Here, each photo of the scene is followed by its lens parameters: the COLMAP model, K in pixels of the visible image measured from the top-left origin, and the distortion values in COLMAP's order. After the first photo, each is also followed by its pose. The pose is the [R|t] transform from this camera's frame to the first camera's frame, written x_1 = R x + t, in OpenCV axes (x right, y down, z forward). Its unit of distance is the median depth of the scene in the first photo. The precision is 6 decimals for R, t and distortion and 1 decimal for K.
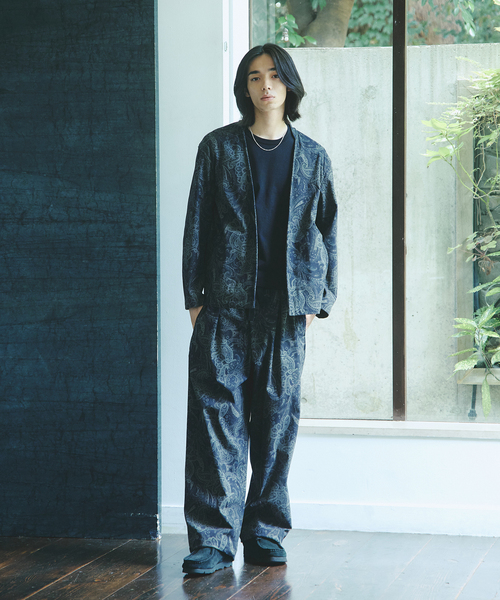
lens RADIAL K [[1946.2, 0, 244.5], [0, 1946.2, 272.0], [0, 0, 1]] dist [0.558710, 0.000000]
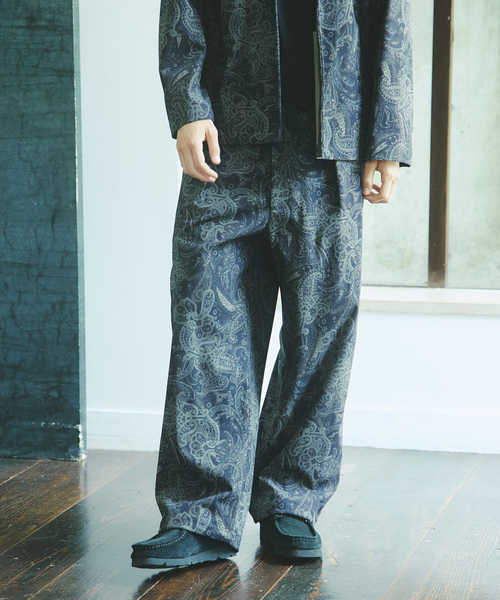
lens RADIAL K [[2105.2, 0, 260.3], [0, 2105.2, 311.8], [0, 0, 1]] dist [0.586254, 0.000000]
pose [[0.999888, 0.006744, -0.013360, 0.028186], [-0.005164, 0.993356, 0.114964, -0.001015], [0.014047, -0.114883, 0.993280, 0.271307]]
